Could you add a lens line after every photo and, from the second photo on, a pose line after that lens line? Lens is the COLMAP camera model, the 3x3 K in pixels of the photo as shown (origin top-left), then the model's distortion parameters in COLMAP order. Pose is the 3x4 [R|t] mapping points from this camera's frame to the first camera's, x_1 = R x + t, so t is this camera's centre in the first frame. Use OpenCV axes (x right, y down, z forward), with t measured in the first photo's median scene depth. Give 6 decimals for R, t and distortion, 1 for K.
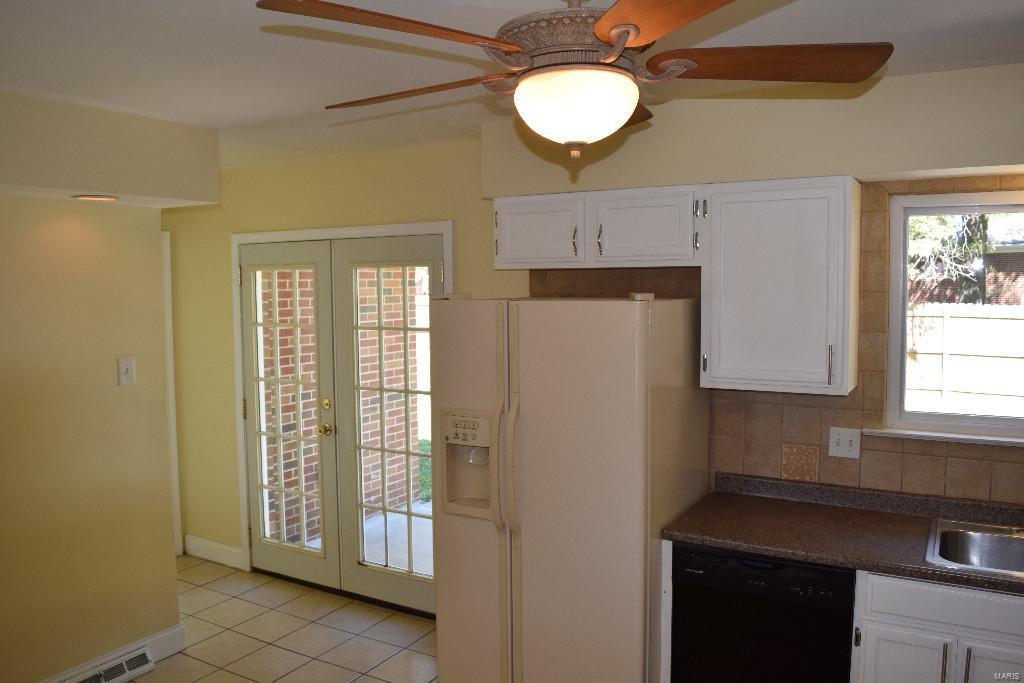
lens RADIAL K [[801.0, 0, 512.2], [0, 801.0, 339.1], [0, 0, 1]] dist [-0.101171, 0.027267]
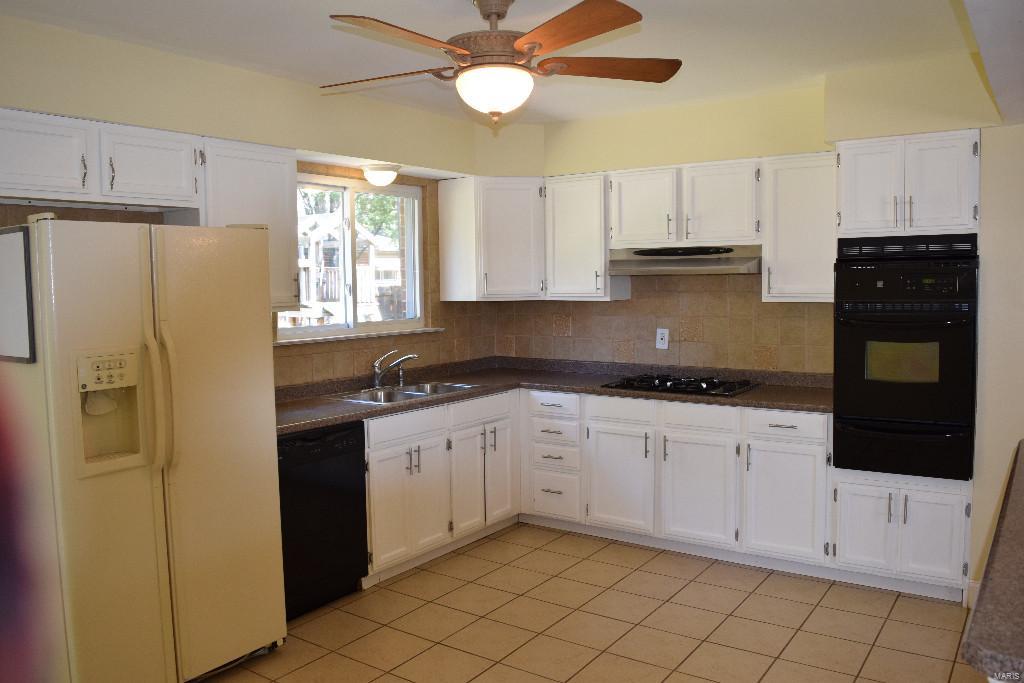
lens RADIAL K [[801.0, 0, 511.3], [0, 801.0, 343.9], [0, 0, 1]] dist [-0.101171, 0.027267]
pose [[0.081792, -0.074785, 0.993840, -0.849311], [0.081227, 0.994364, 0.068139, 0.058275], [-0.993334, 0.075153, 0.087406, 0.481519]]
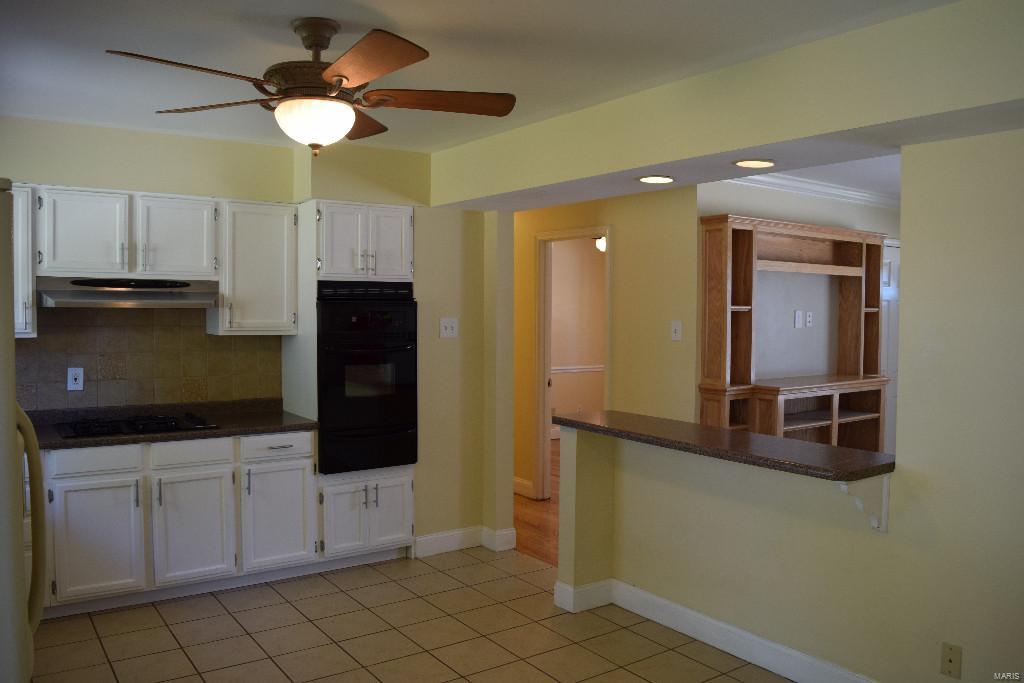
lens RADIAL K [[801.0, 0, 508.6], [0, 801.0, 342.0], [0, 0, 1]] dist [-0.101171, 0.027267]
pose [[-0.913484, -0.022597, 0.406247, -0.492762], [0.021818, 0.994300, 0.104366, -0.013660], [-0.406290, 0.104200, -0.907784, 1.278854]]
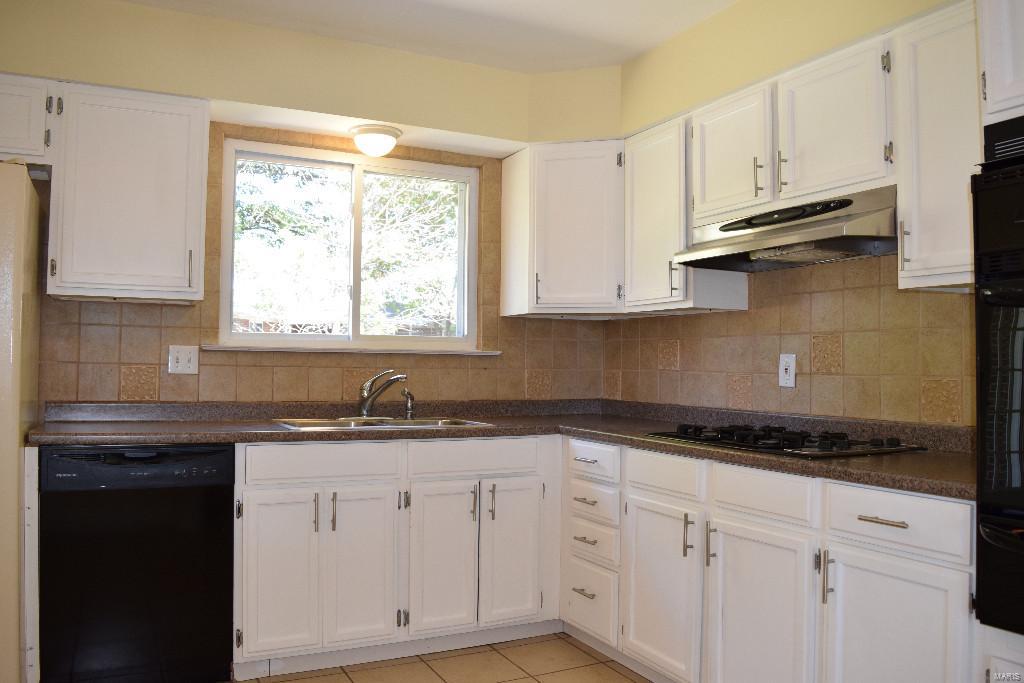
lens RADIAL K [[801.0, 0, 512.4], [0, 801.0, 338.2], [0, 0, 1]] dist [-0.101171, 0.027267]
pose [[0.541032, 0.040114, 0.840045, -0.228439], [0.042386, 0.996292, -0.074875, 0.204605], [-0.839933, 0.076116, 0.537326, 0.065156]]
